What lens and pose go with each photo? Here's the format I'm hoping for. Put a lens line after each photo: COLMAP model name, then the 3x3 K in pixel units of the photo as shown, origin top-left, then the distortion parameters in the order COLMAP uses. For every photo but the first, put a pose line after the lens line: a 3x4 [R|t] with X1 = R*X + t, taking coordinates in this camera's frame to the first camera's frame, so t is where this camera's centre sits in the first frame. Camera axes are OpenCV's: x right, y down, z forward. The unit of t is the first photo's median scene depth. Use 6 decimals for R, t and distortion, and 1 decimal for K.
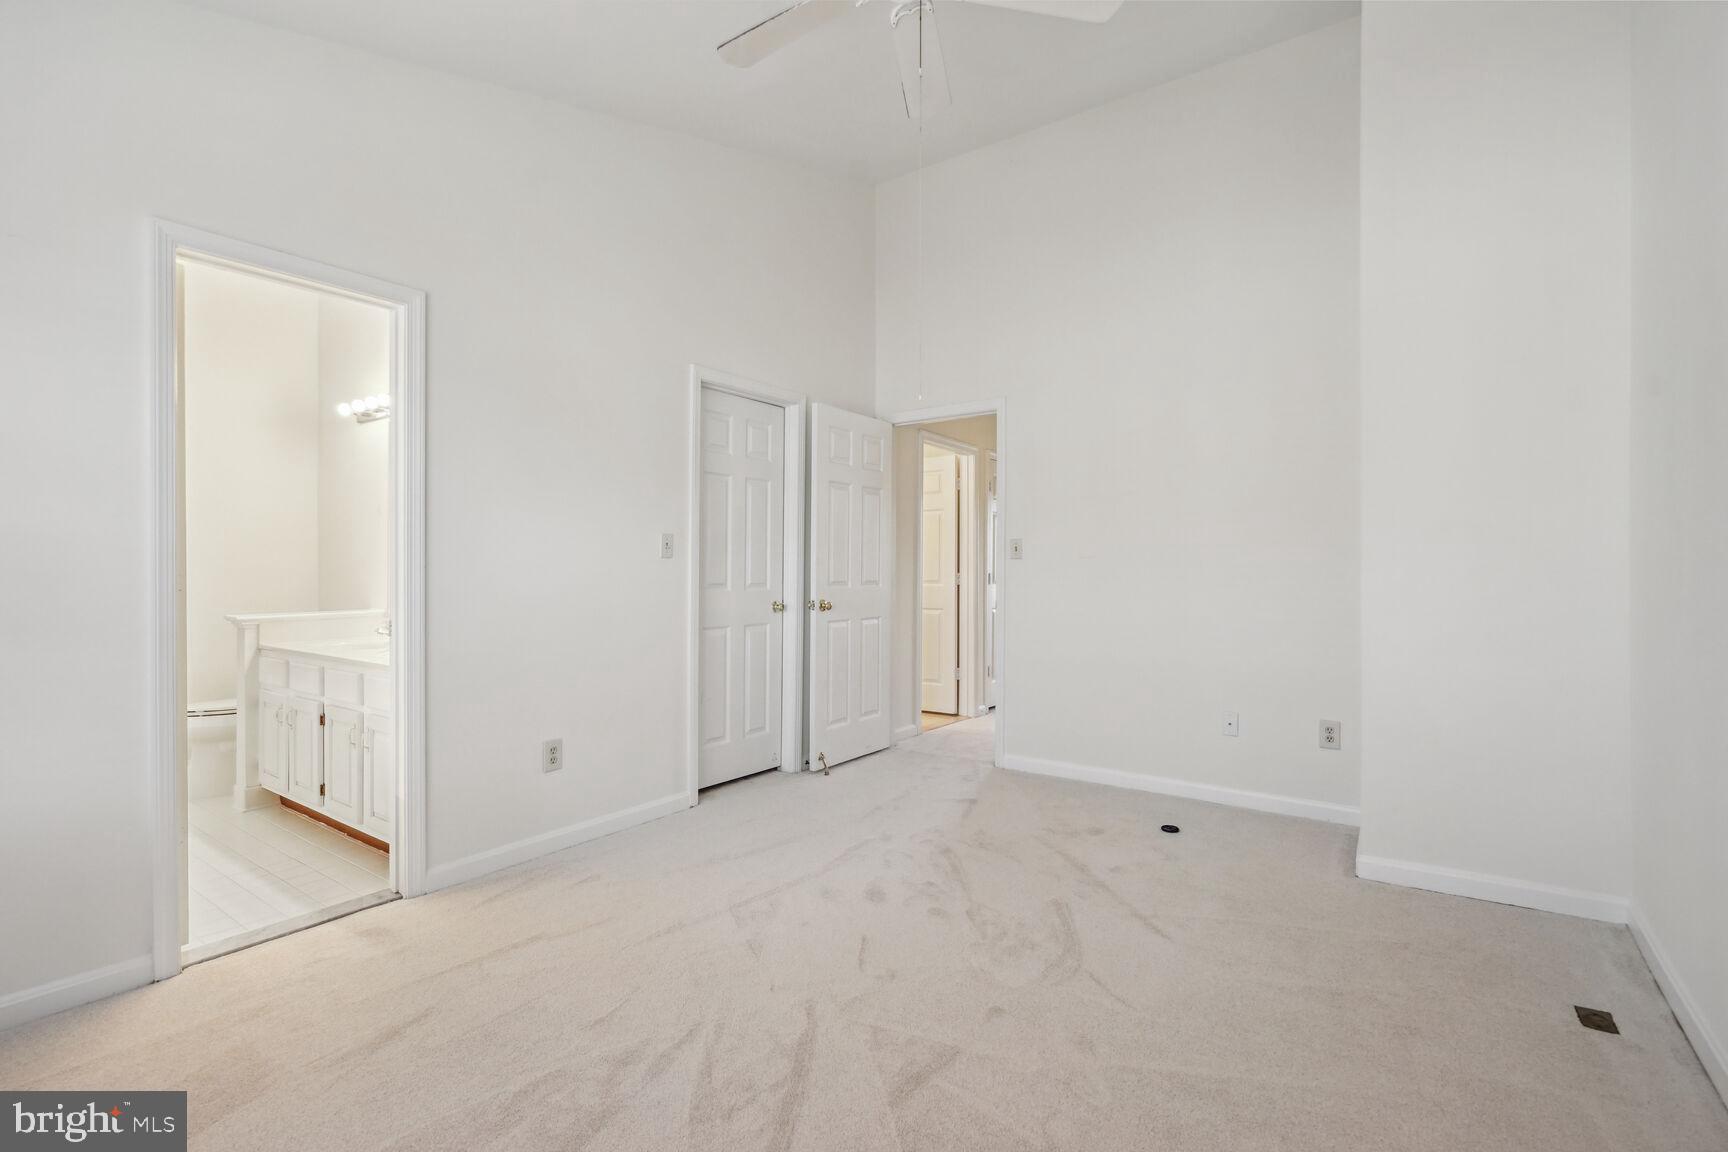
lens RADIAL K [[780.7, 0, 867.1], [0, 780.7, 576.7], [0, 0, 1]] dist [0.003624, 0.000231]
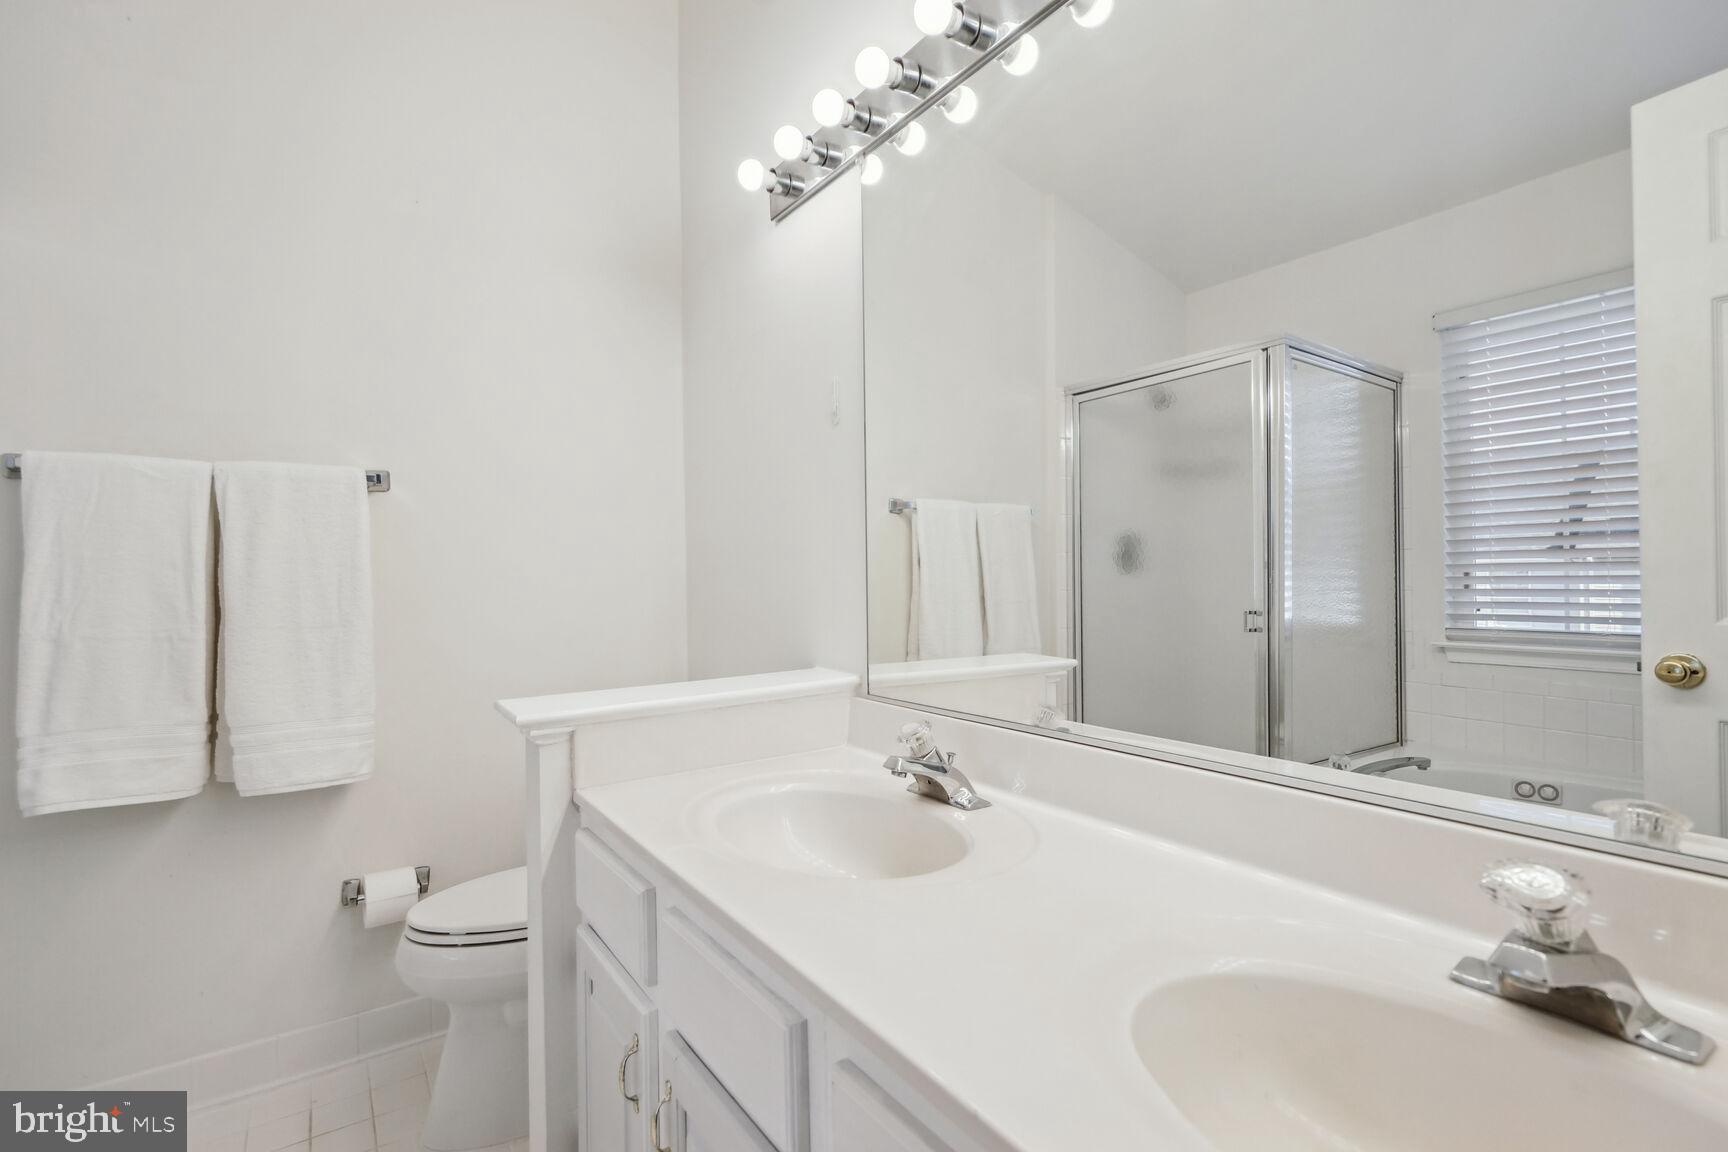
lens RADIAL K [[780.7, 0, 856.8], [0, 780.7, 580.4], [0, 0, 1]] dist [0.003624, 0.000231]
pose [[0.954731, -0.013633, -0.297159, -0.550717], [0.011653, 0.999897, -0.008434, -0.002789], [0.297243, 0.004590, 0.954791, 0.702291]]
